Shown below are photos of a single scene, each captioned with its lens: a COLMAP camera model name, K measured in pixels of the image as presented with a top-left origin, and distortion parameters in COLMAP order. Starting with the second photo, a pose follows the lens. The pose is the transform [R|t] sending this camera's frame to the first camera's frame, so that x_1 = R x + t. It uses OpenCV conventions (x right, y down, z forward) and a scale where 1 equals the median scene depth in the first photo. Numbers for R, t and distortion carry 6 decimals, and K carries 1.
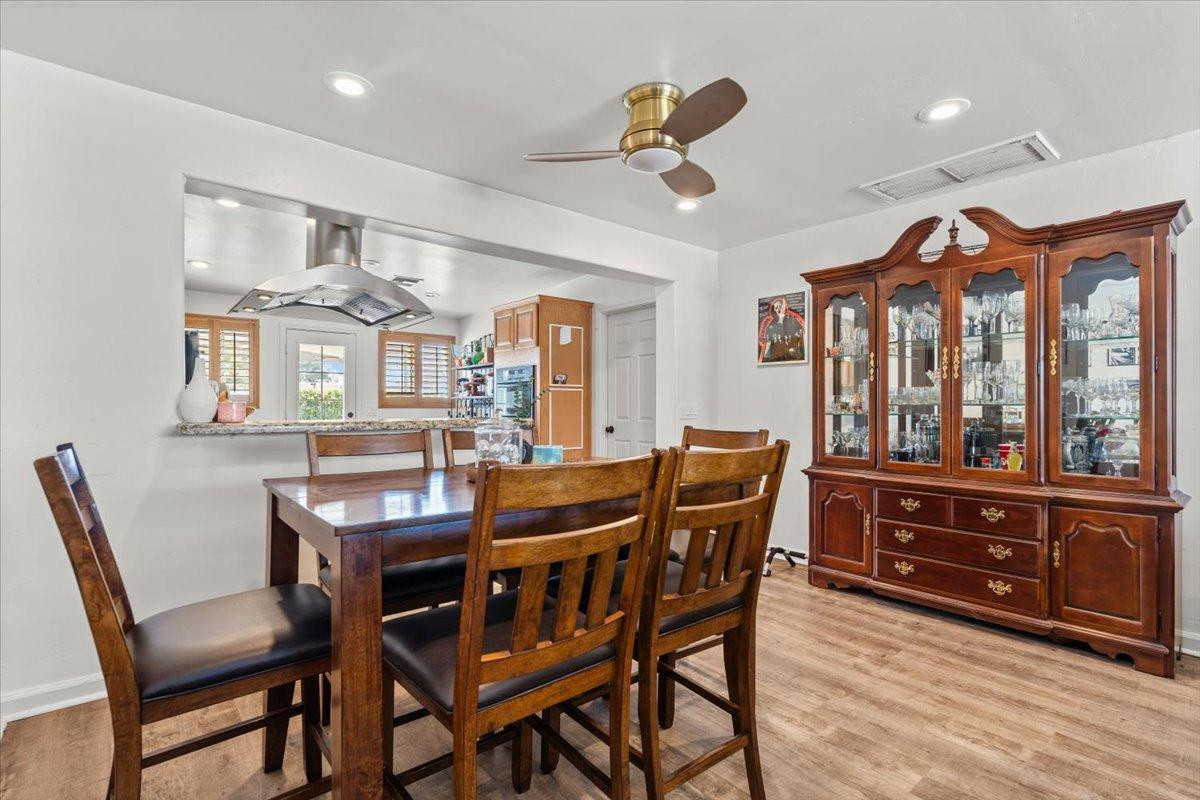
lens RADIAL K [[547.0, 0, 607.9], [0, 547.0, 404.3], [0, 0, 1]] dist [-0.000473, -0.001671]
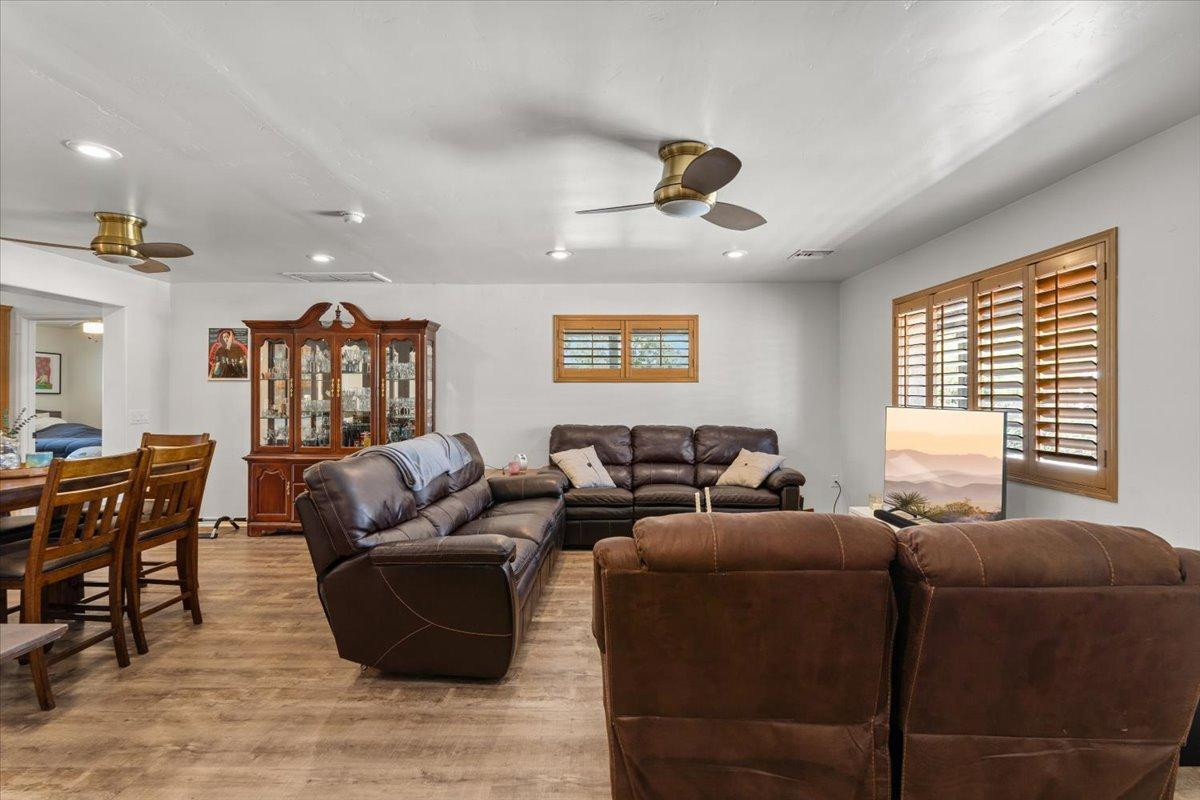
lens RADIAL K [[547.0, 0, 589.4], [0, 547.0, 390.0], [0, 0, 1]] dist [-0.000473, -0.001671]
pose [[0.652719, 0.004467, 0.757587, -0.151911], [-0.000418, 0.999985, -0.005537, -0.054785], [-0.757600, 0.003298, 0.652711, -0.689177]]
